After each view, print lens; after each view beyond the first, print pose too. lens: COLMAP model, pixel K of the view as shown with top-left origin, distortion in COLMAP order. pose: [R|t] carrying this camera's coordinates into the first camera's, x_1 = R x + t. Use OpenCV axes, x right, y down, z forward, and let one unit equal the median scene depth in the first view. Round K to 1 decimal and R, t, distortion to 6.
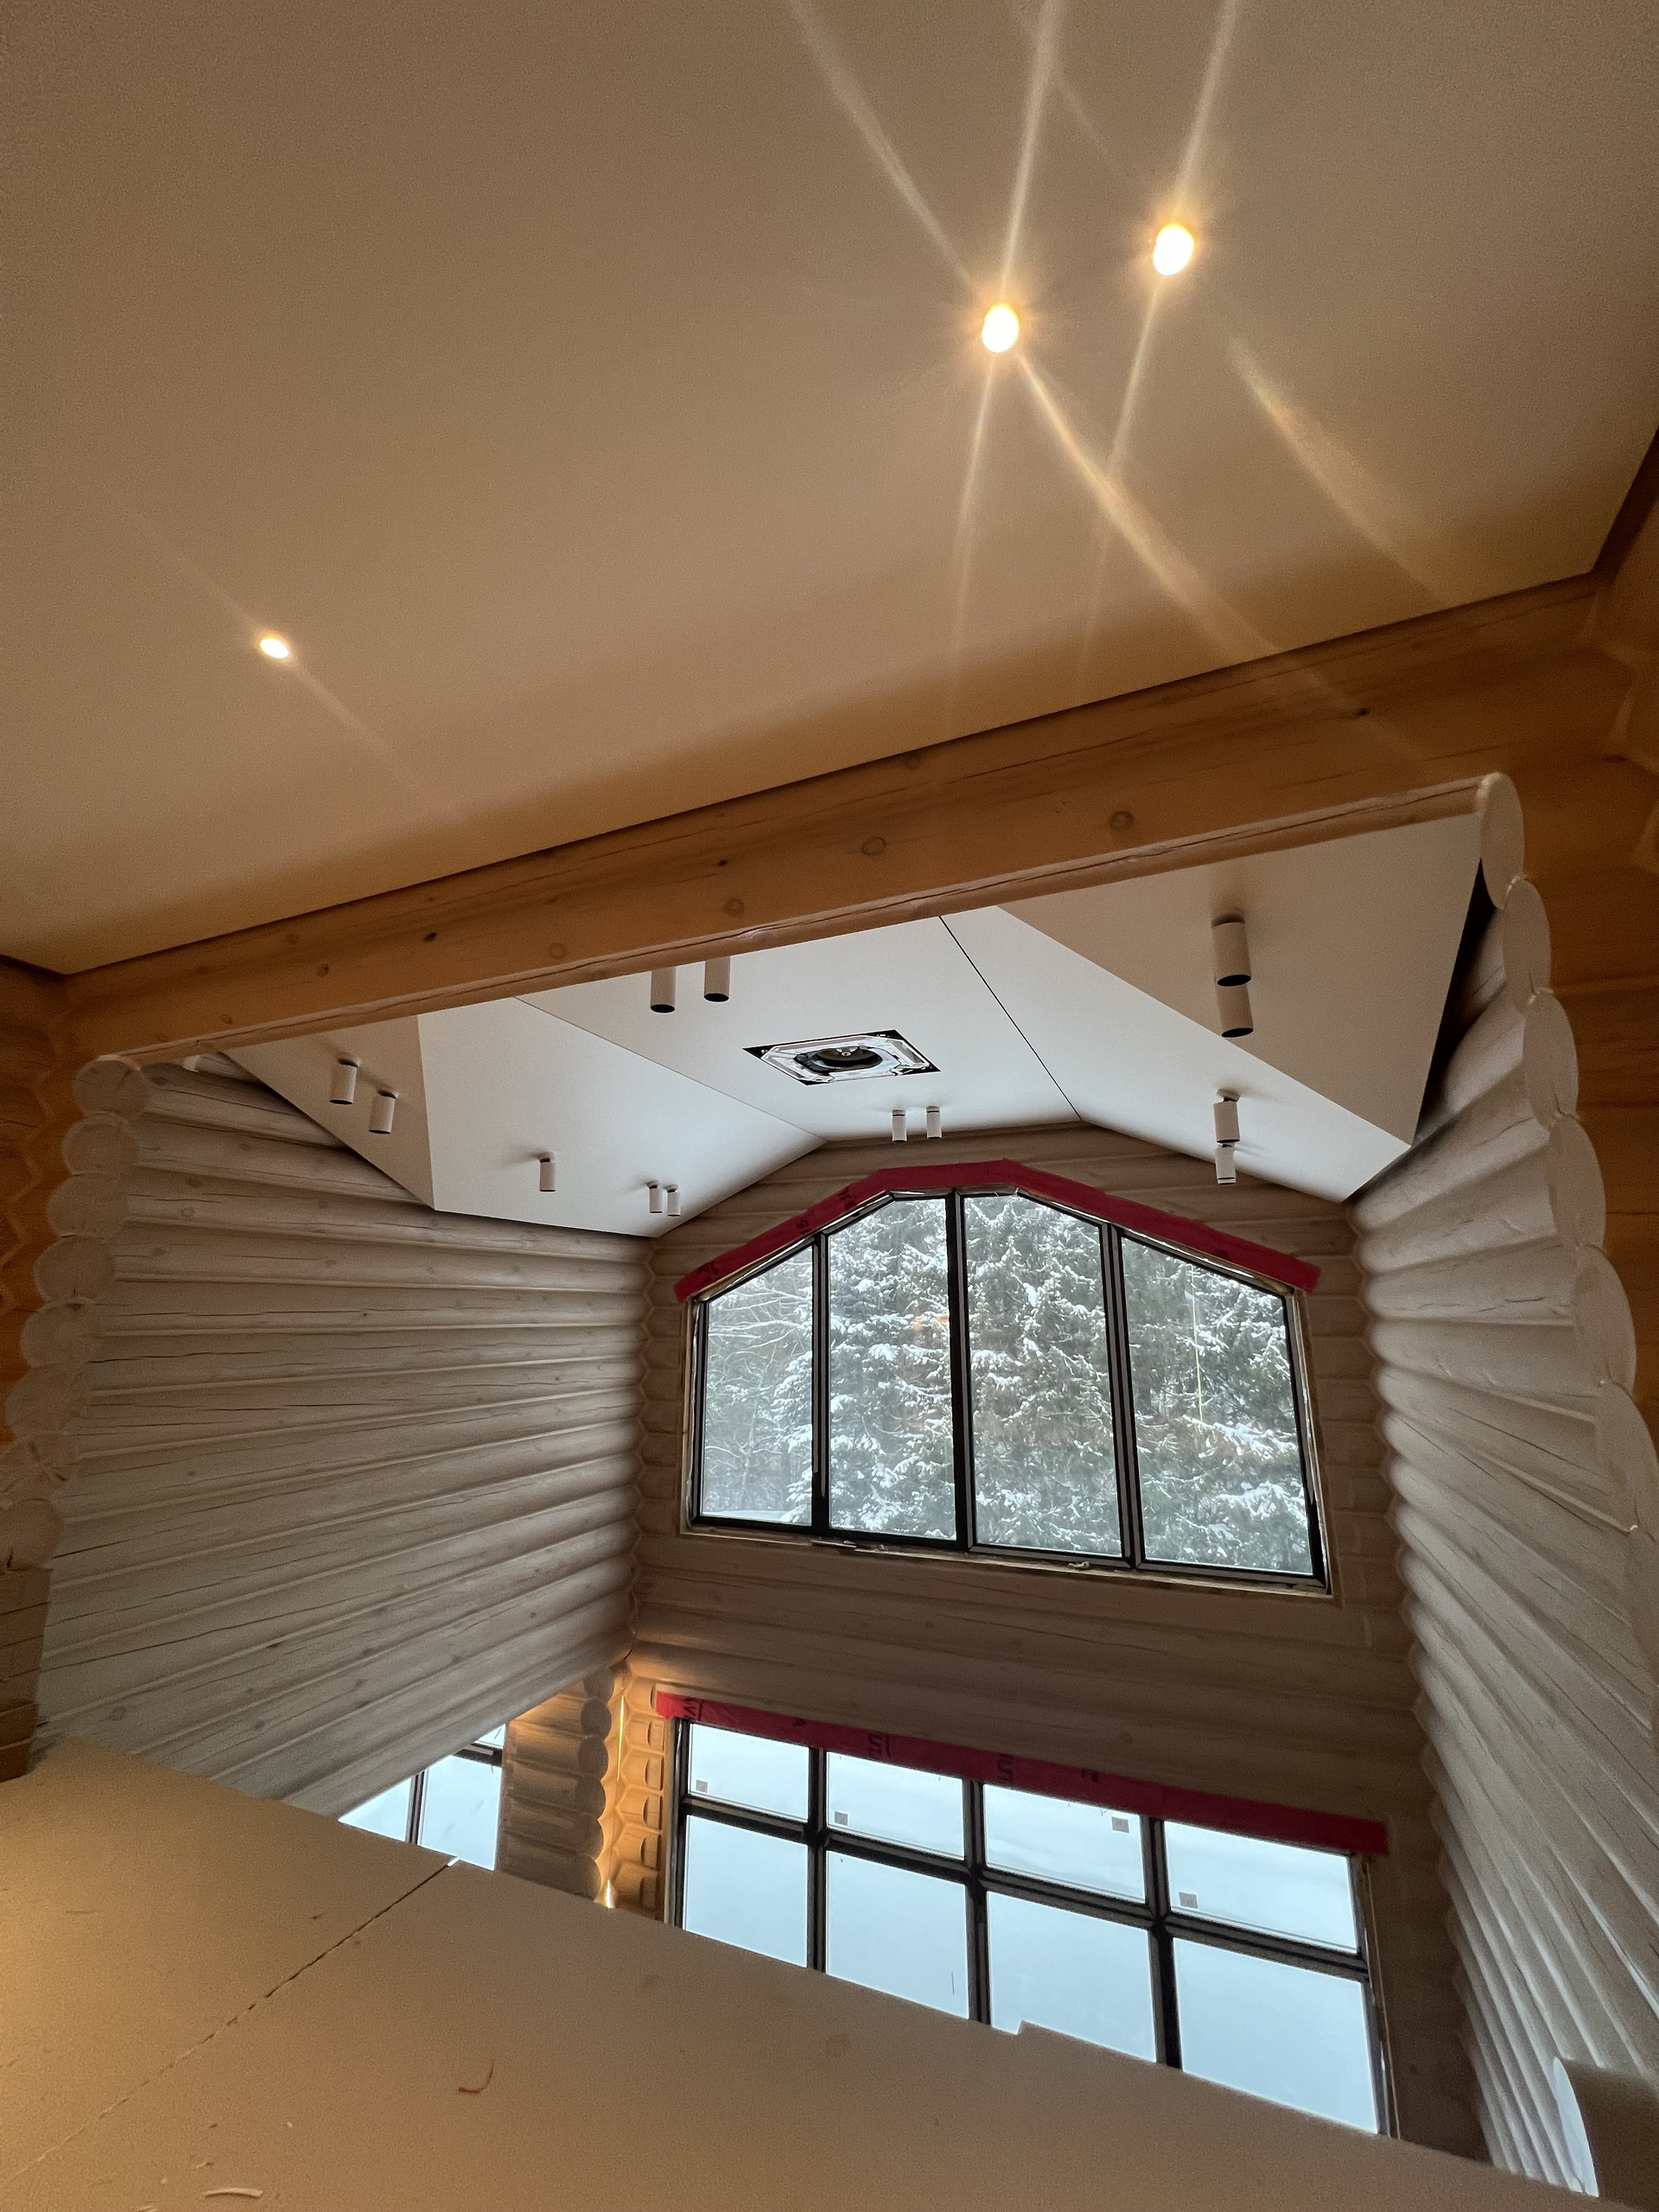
lens RADIAL K [[869.2, 0, 841.3], [0, 869.2, 1101.8], [0, 0, 1]] dist [-0.005765, -0.000189]
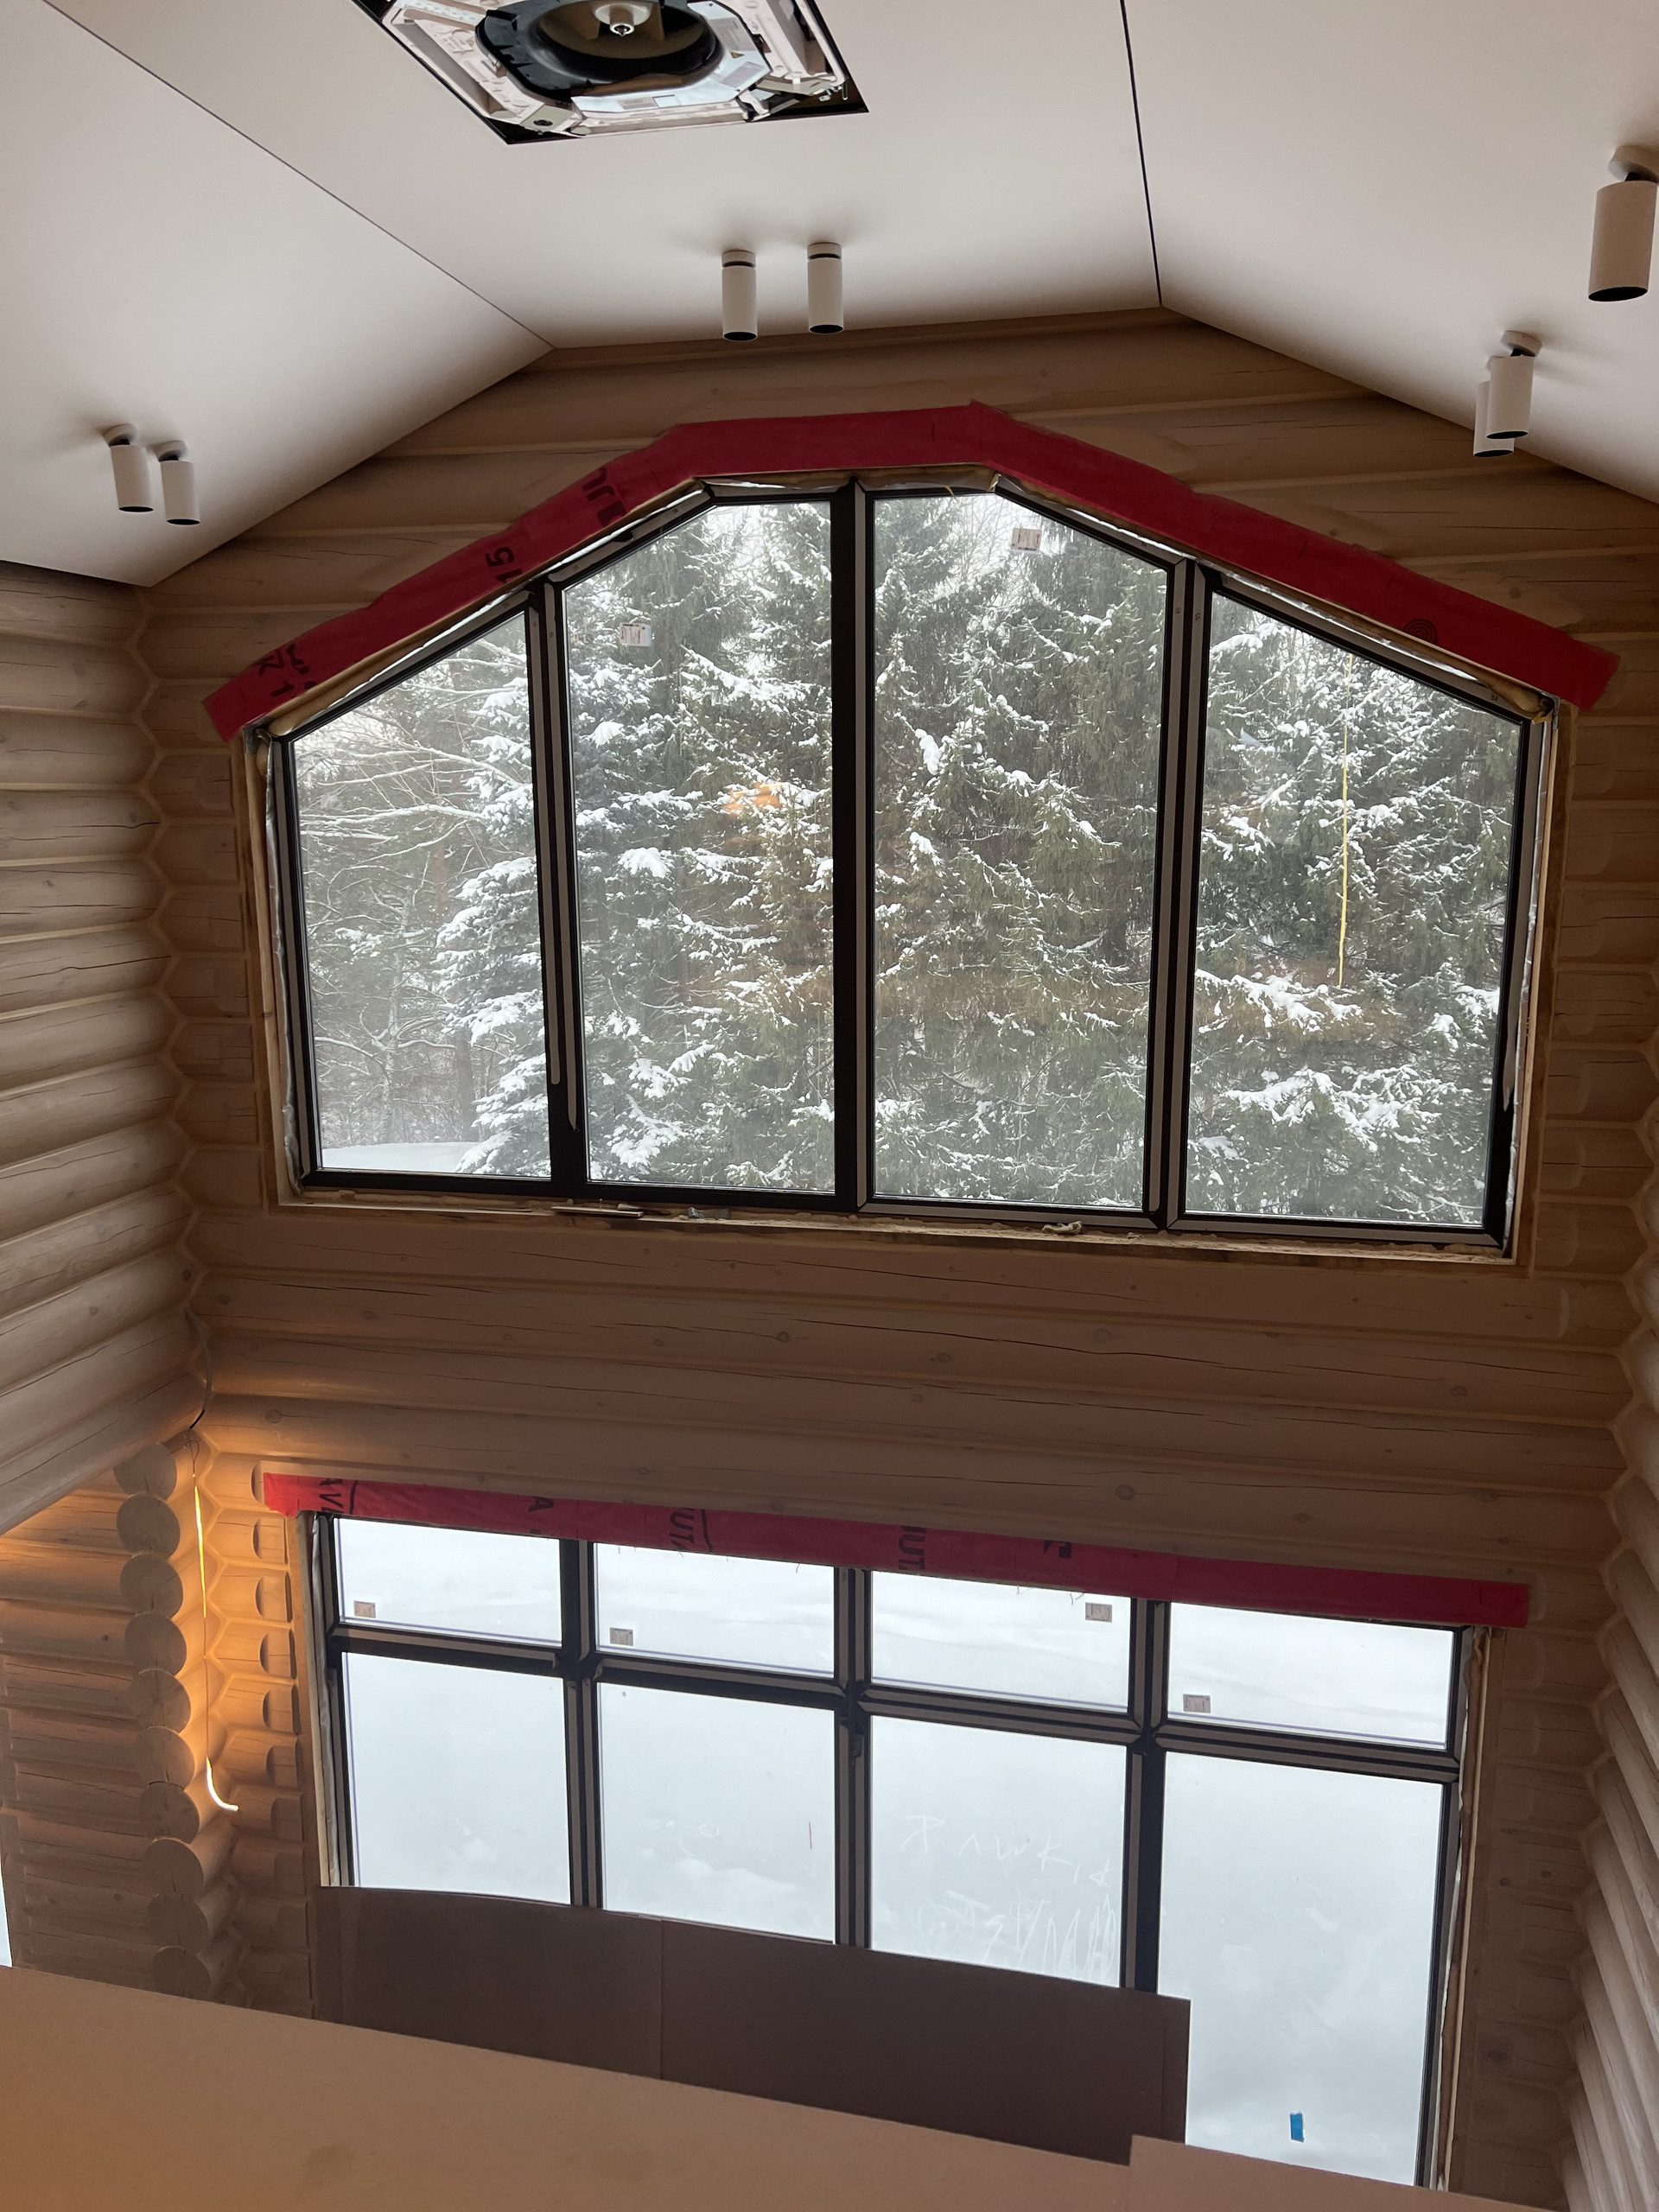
lens RADIAL K [[1633.3, 0, 829.5], [0, 1633.3, 1106.0], [0, 0, 1]] dist [0.097838, -0.173562]
pose [[0.986294, -0.035146, 0.161208, -0.025106], [-0.034547, 0.911401, 0.410067, 0.047269], [-0.161337, -0.410016, 0.897696, 0.123766]]
